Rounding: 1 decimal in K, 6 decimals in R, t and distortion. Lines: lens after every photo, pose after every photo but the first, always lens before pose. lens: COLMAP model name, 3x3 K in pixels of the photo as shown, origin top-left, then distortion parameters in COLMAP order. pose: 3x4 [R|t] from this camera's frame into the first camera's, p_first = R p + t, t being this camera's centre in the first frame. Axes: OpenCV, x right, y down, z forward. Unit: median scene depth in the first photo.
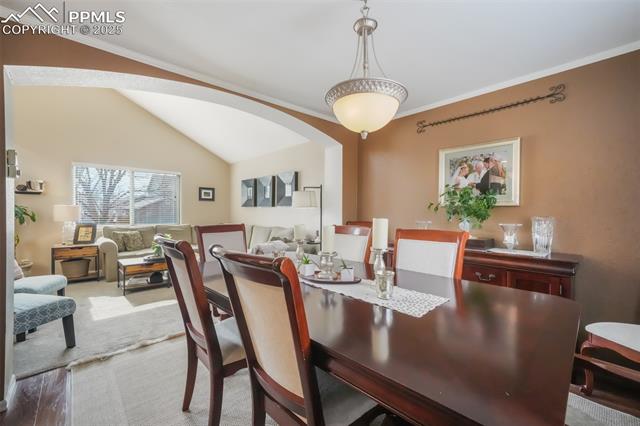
lens RADIAL K [[271.7, 0, 320.6], [0, 271.7, 218.1], [0, 0, 1]] dist [0.000492, 0.000084]
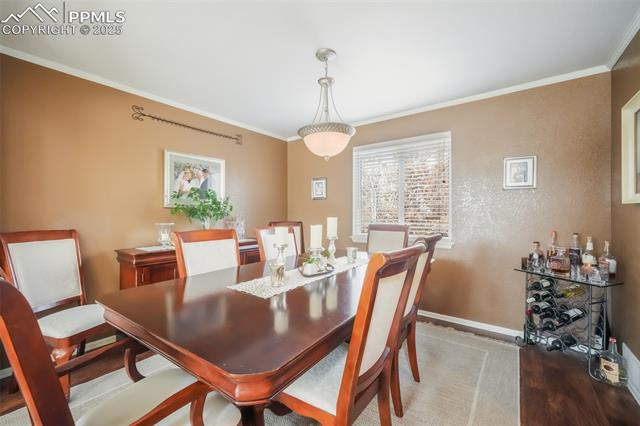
lens RADIAL K [[264.1, 0, 320.0], [0, 264.1, 213.0], [0, 0, 1]] dist [-0.000064, 0.000018]
pose [[-0.168075, -0.002437, 0.985771, -0.630325], [0.016982, 0.999841, 0.005367, -0.021072], [-0.985628, 0.017642, -0.168007, 0.676135]]
